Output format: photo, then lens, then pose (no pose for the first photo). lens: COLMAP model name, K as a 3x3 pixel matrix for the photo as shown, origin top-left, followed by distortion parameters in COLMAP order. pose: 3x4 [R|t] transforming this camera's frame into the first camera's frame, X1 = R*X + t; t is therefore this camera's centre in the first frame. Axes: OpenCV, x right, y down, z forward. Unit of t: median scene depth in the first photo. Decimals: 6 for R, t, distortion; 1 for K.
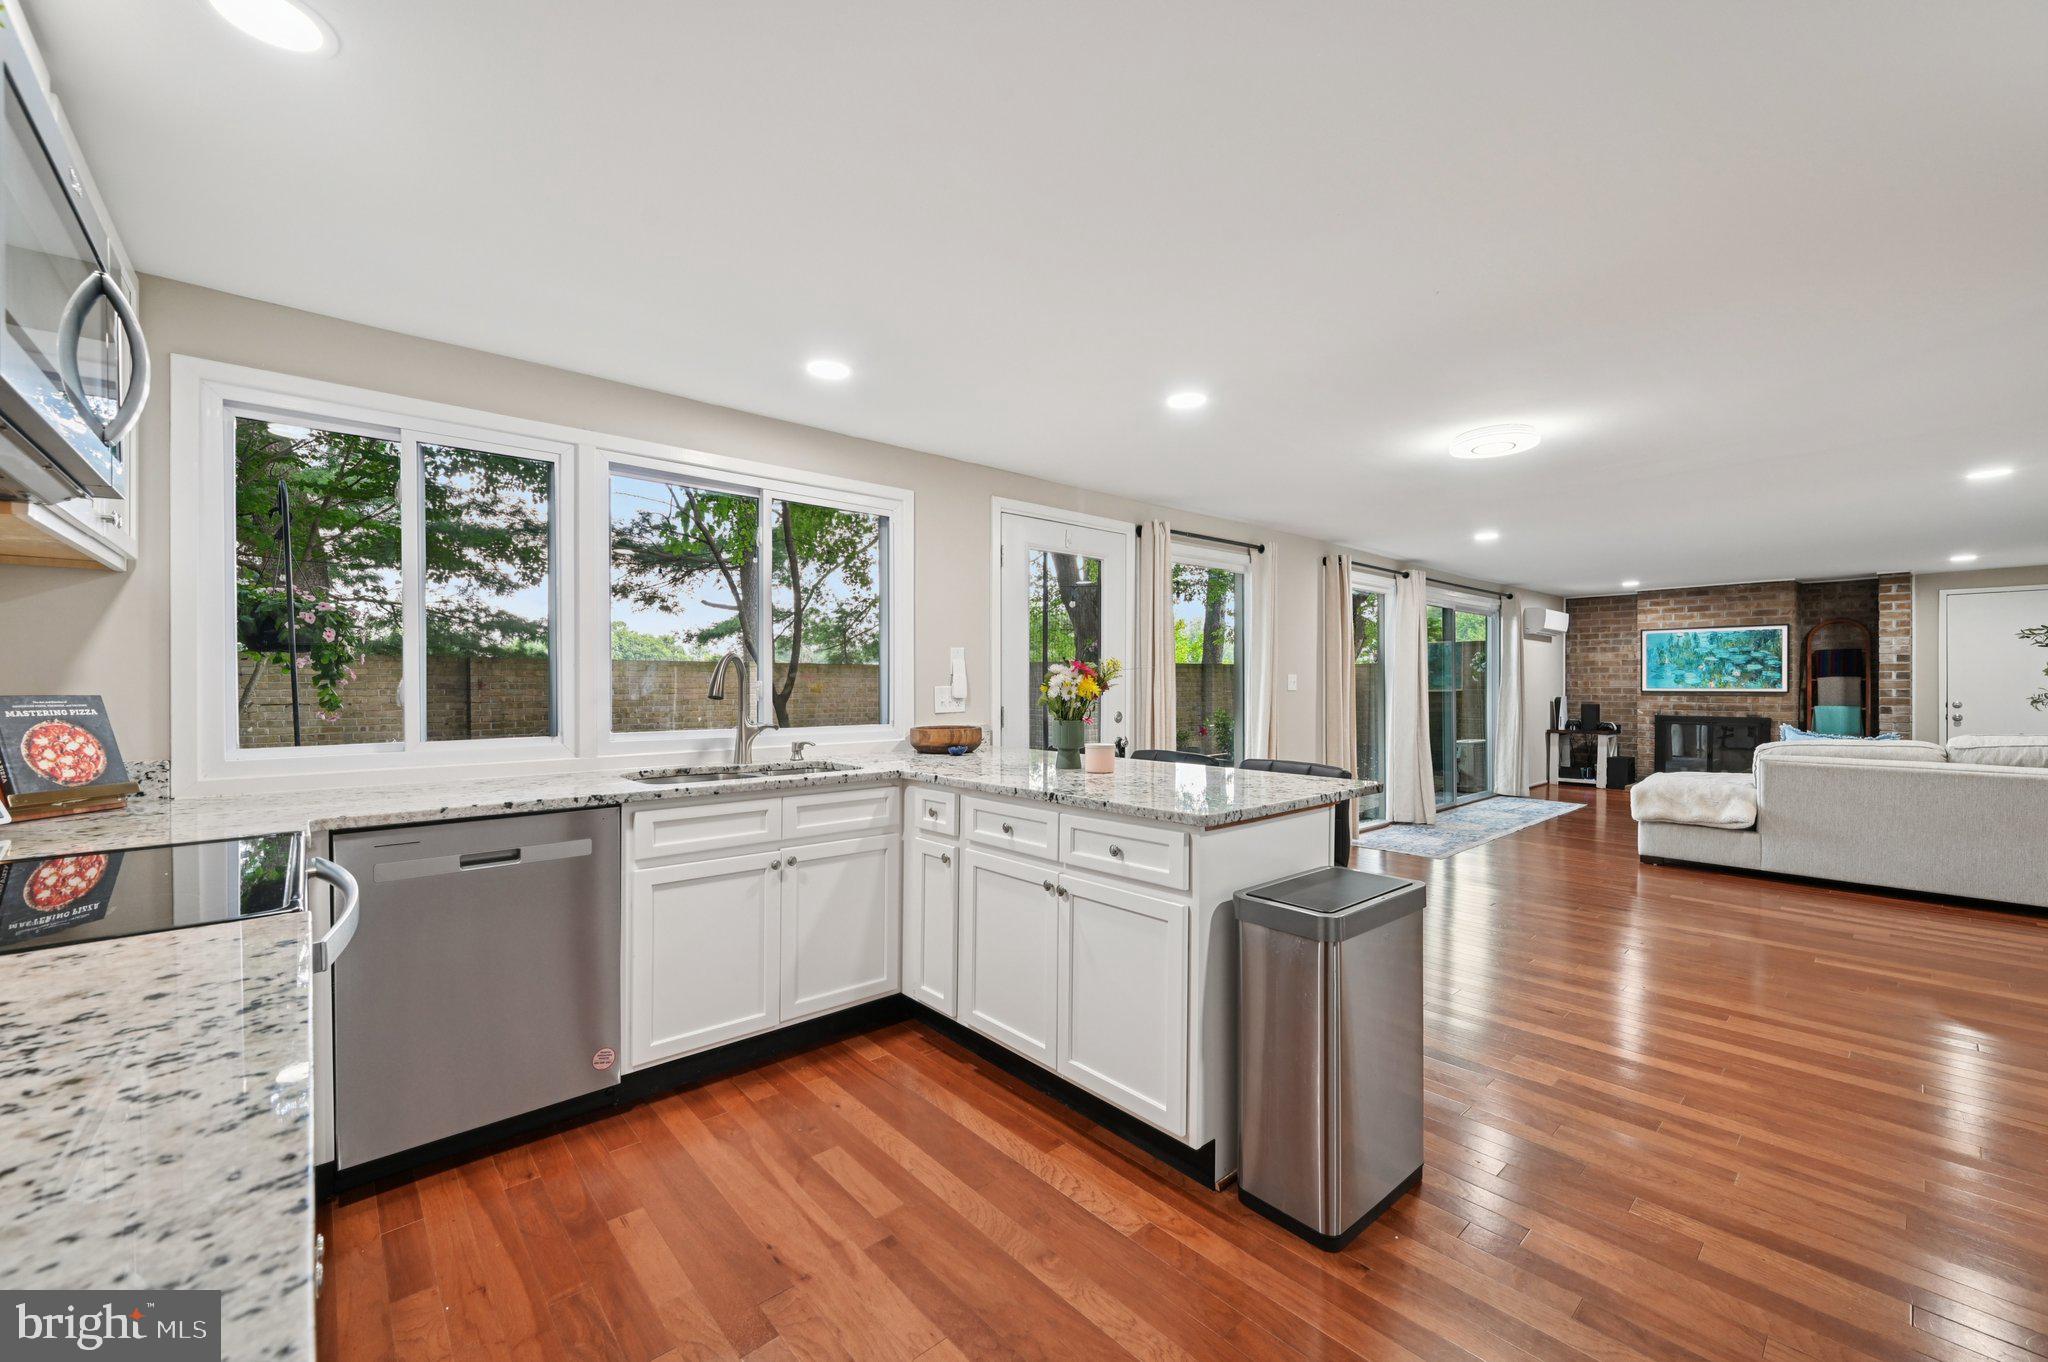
lens RADIAL K [[803.1, 0, 1030.6], [0, 803.1, 686.6], [0, 0, 1]] dist [-0.000085, 0.000002]
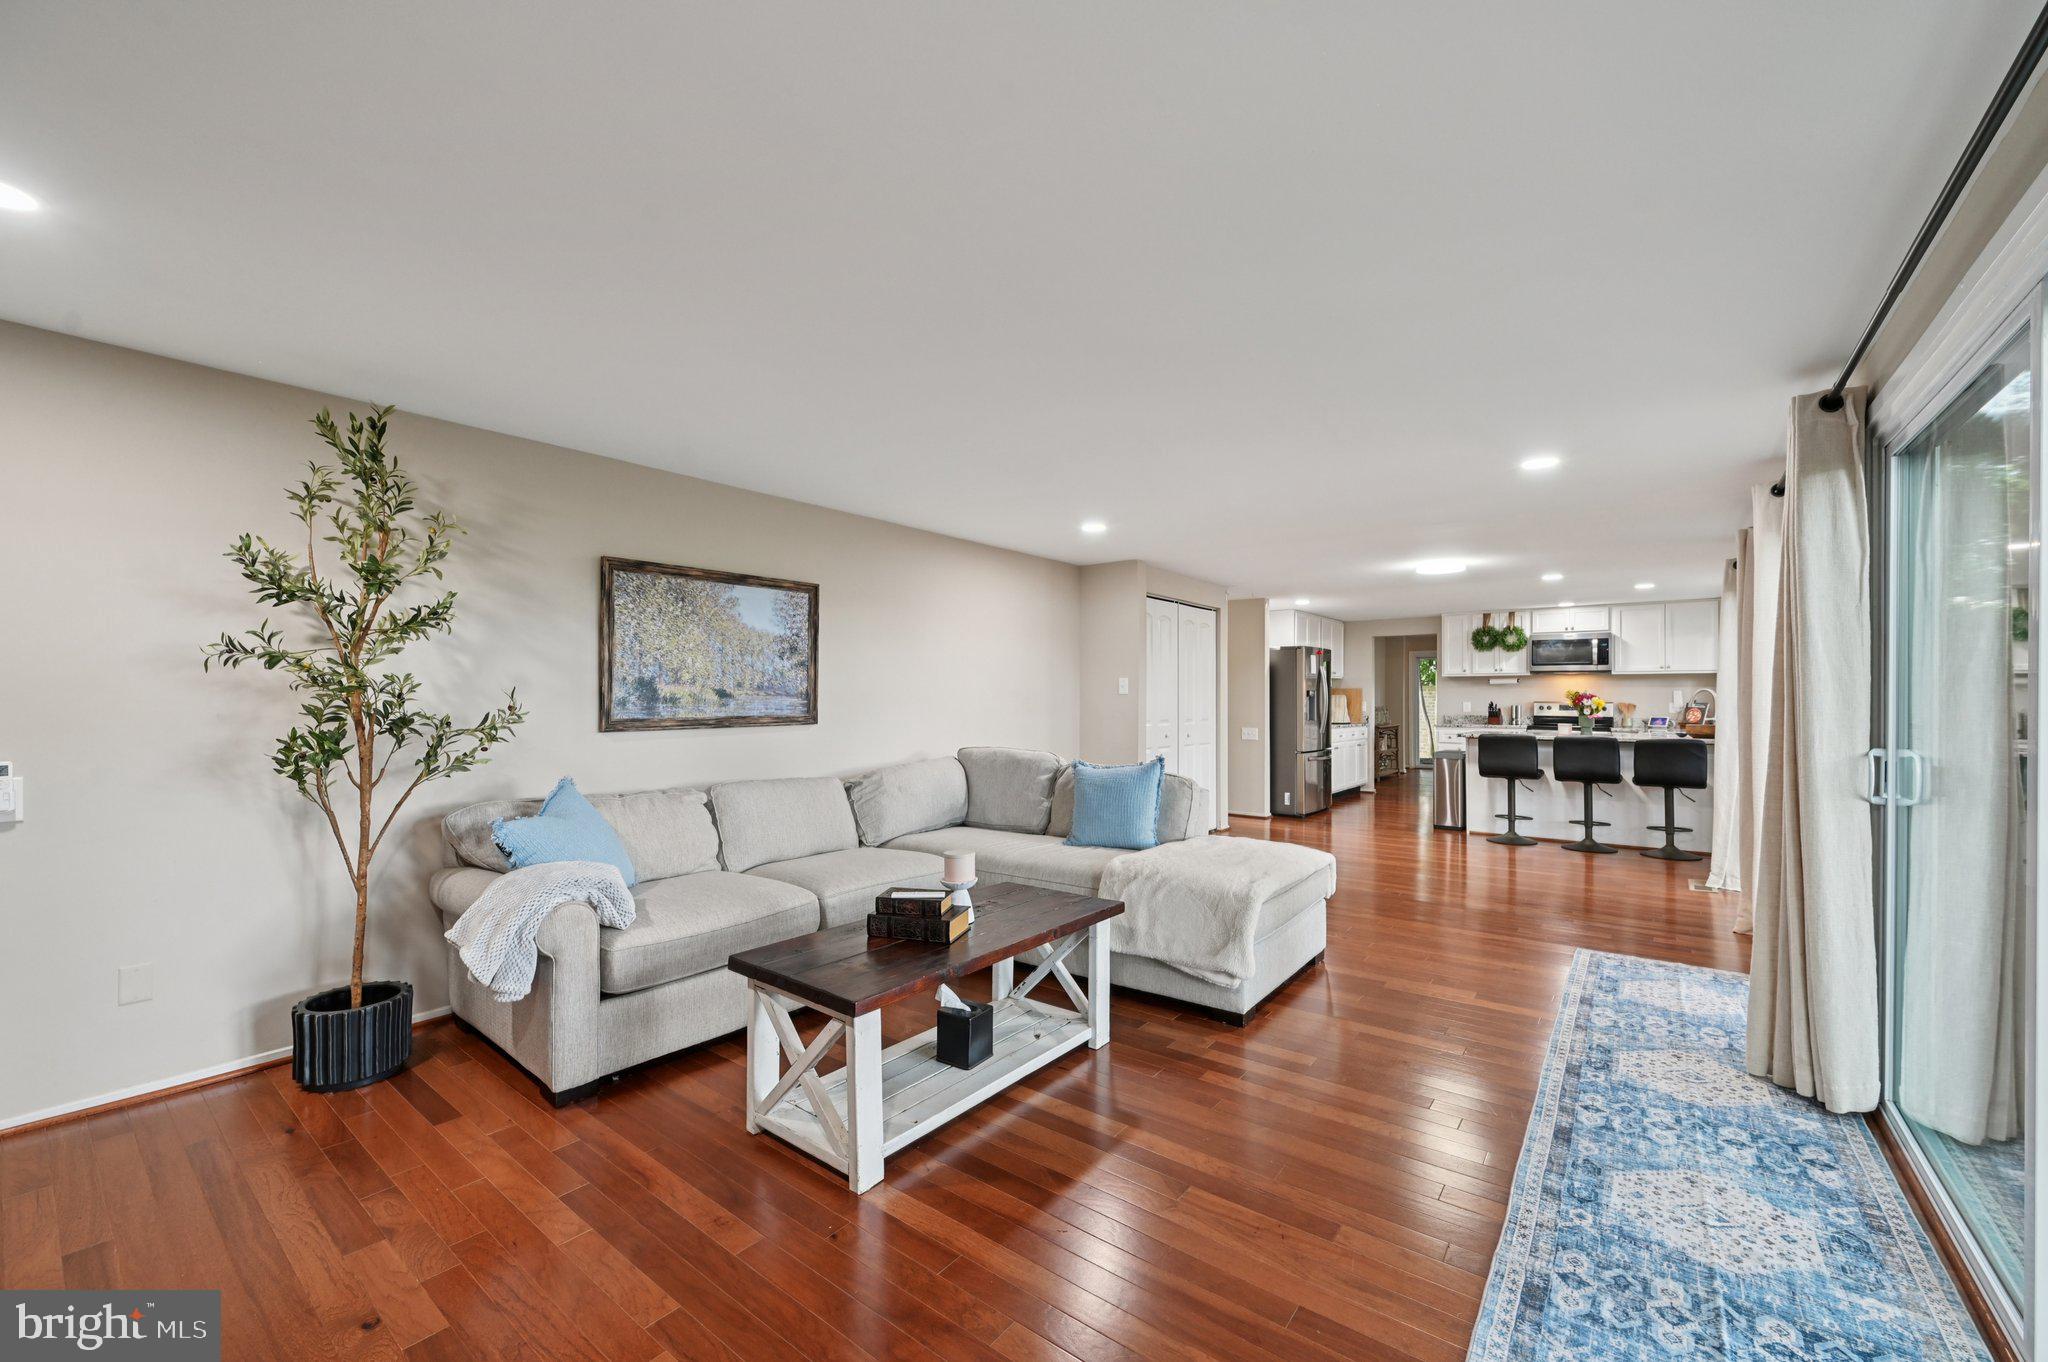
lens RADIAL K [[808.2, 0, 1034.7], [0, 808.2, 682.1], [0, 0, 1]] dist [-0.001173, -0.000133]
pose [[-0.982808, -0.004561, -0.184572, 0.722029], [-0.001864, 0.999889, -0.014787, -0.006753], [0.184619, -0.014189, -0.982708, 1.048605]]
